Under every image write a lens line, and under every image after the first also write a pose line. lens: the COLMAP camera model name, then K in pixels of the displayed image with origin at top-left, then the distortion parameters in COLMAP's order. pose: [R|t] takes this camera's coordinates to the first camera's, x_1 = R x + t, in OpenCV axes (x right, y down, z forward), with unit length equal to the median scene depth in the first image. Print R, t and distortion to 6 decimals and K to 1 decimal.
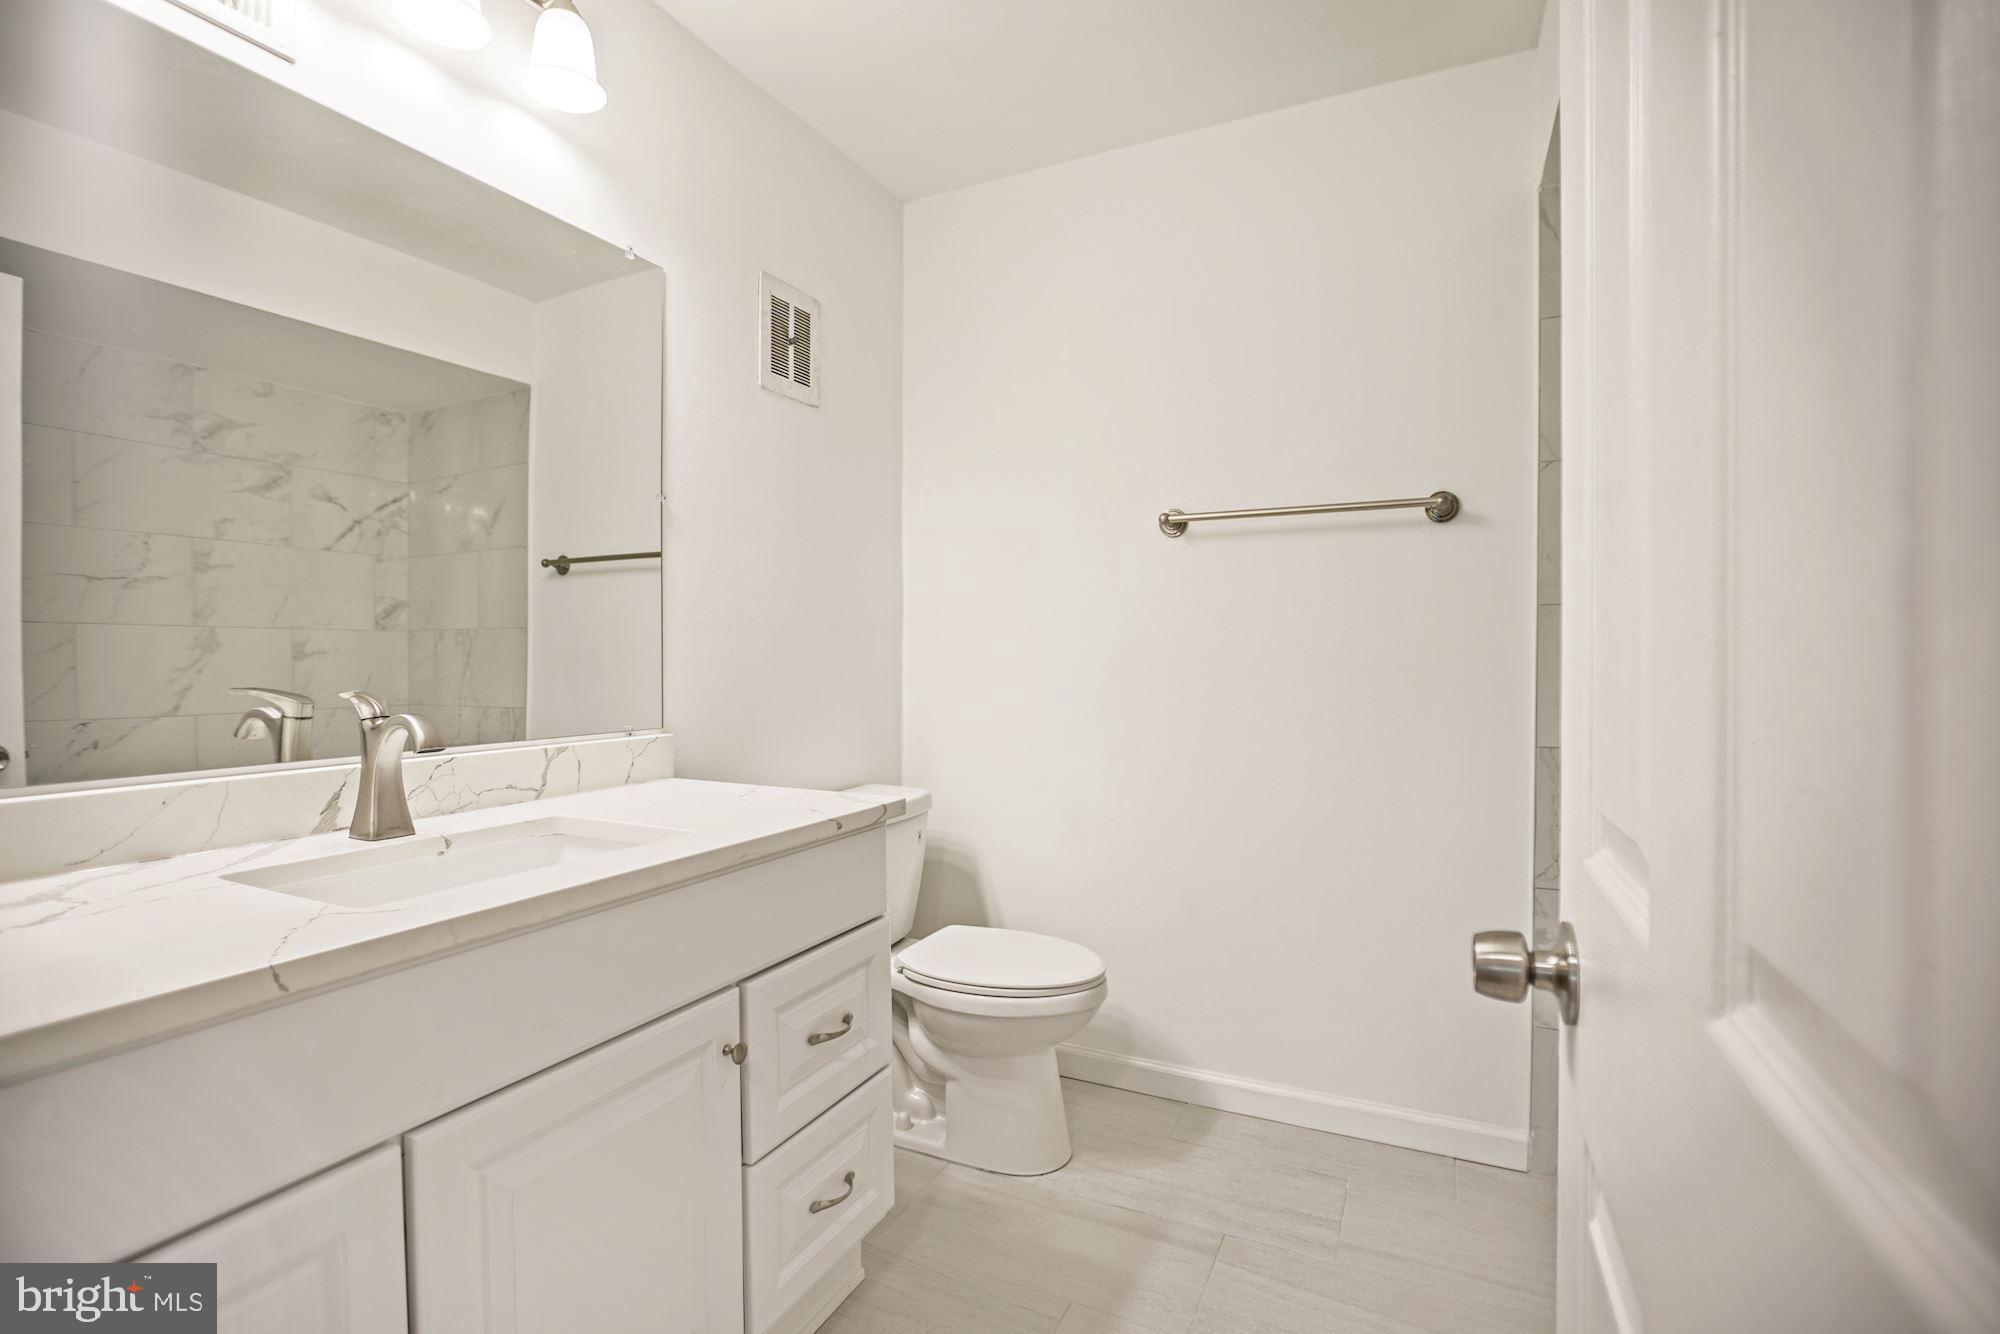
lens RADIAL K [[905.3, 0, 984.4], [0, 905.3, 667.4], [0, 0, 1]] dist [-0.047942, 0.015089]
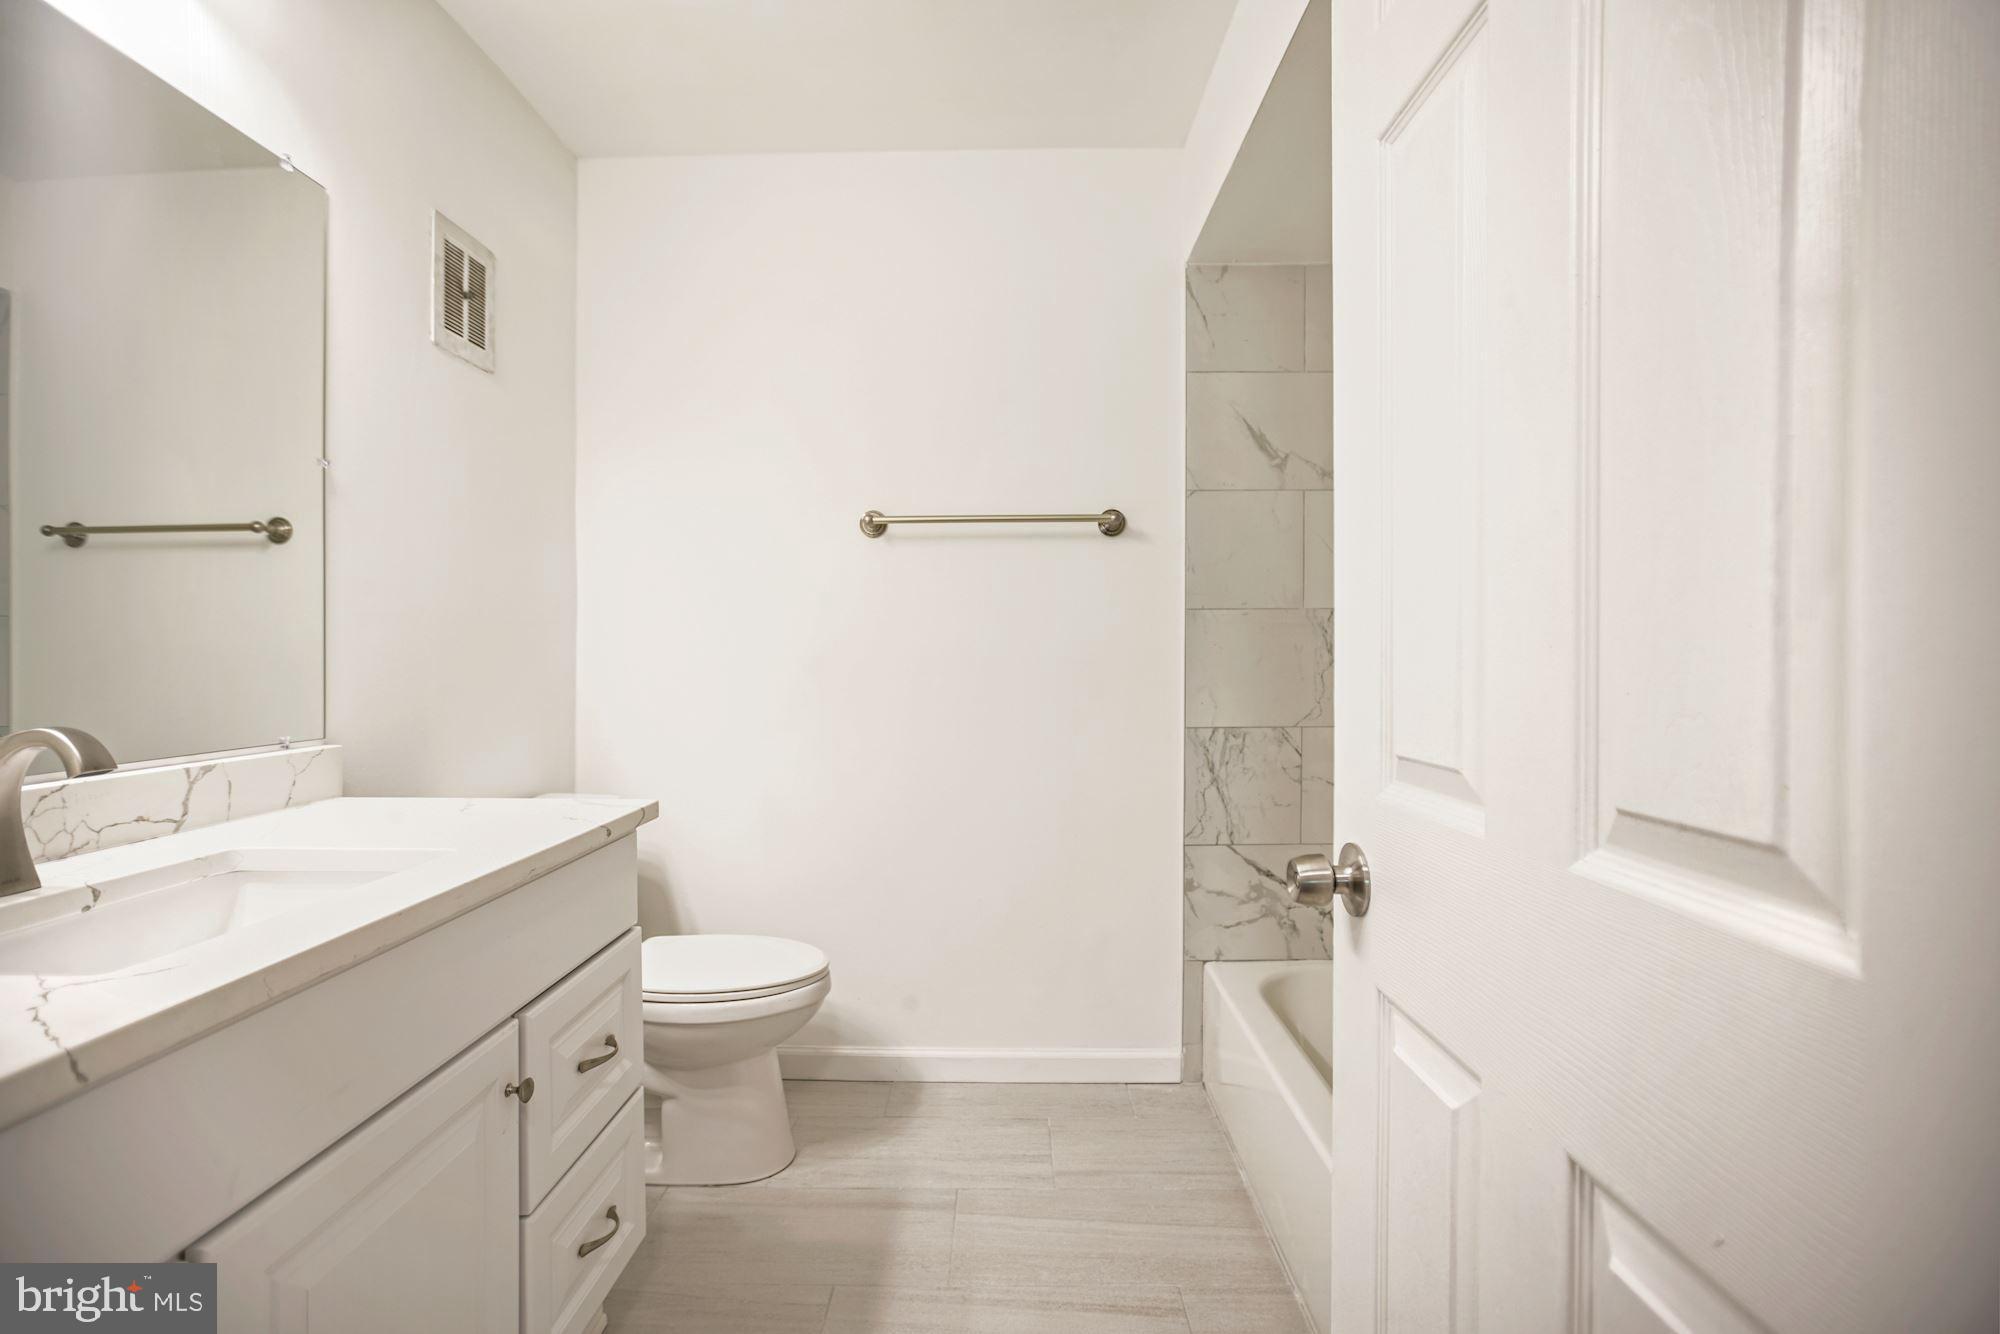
lens RADIAL K [[905.3, 0, 1008.5], [0, 905.3, 662.3], [0, 0, 1]] dist [-0.047942, 0.015089]
pose [[0.908763, -0.005709, 0.417273, -0.105371], [0.007064, 0.999974, -0.001704, 0.002019], [-0.417252, 0.004496, 0.908780, -0.009547]]
